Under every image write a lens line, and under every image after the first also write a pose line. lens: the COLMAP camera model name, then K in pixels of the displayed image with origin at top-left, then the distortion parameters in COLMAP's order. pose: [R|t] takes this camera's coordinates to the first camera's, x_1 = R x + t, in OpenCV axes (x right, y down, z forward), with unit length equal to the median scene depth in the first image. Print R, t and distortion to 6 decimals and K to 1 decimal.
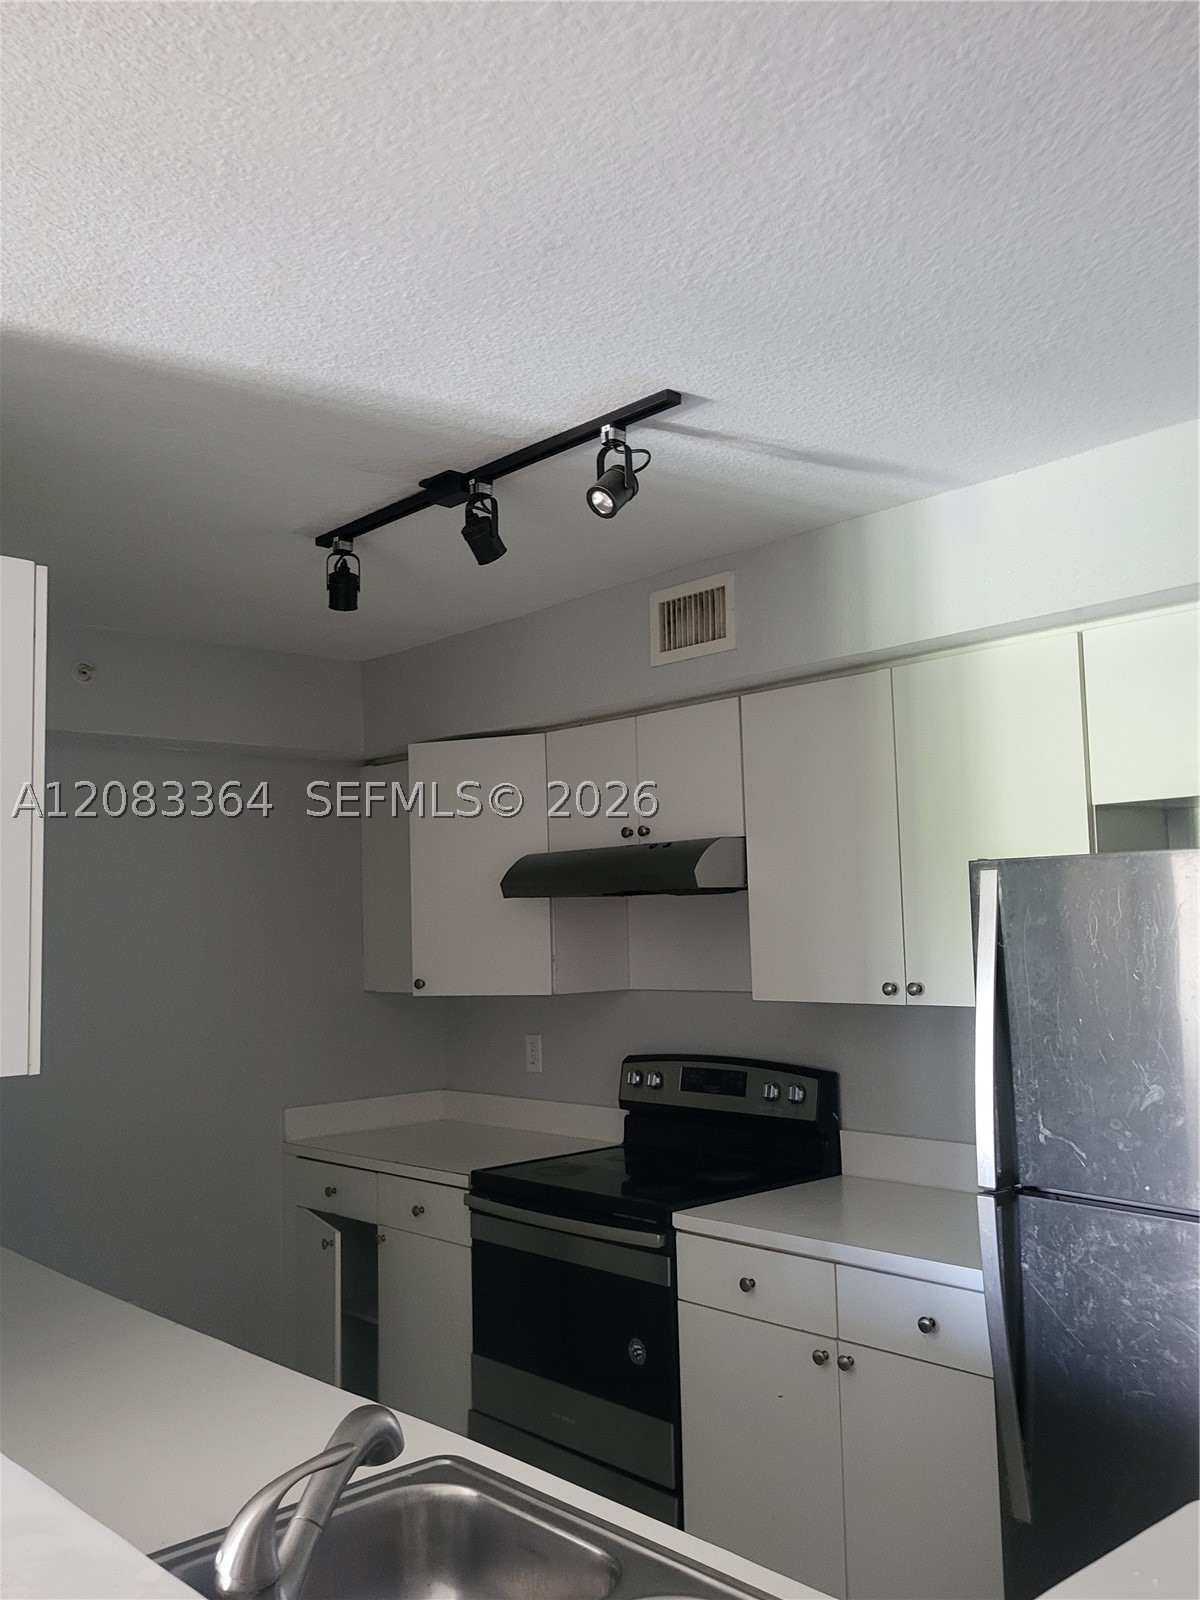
lens RADIAL K [[1312.5, 0, 600.0], [0, 1312.5, 800.0], [0, 0, 1]] dist [0.033877, -0.000664]
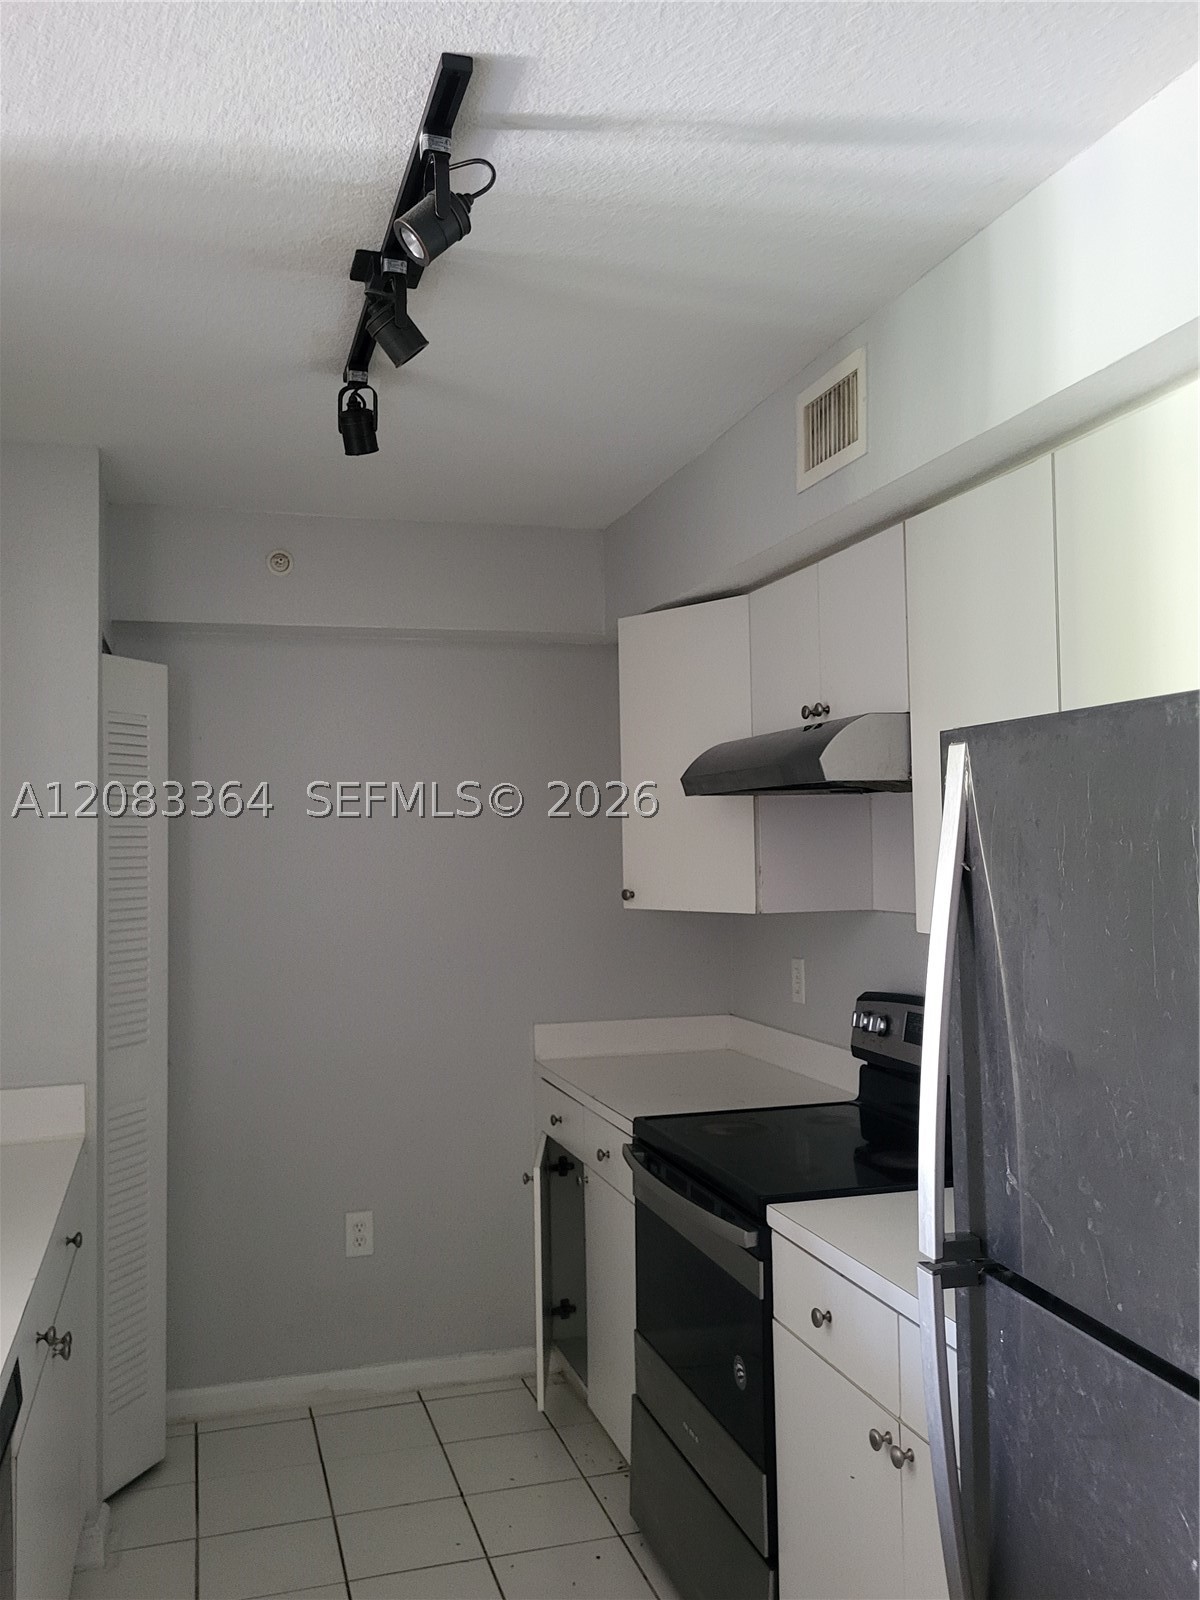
lens RADIAL K [[1346.0, 0, 599.8], [0, 1346.0, 771.7], [0, 0, 1]] dist [0.023293, -0.000302]
pose [[0.907930, -0.010070, -0.419000, 0.299001], [0.032735, 0.998361, 0.046940, 0.022697], [0.417841, -0.056334, 0.906772, 0.265455]]
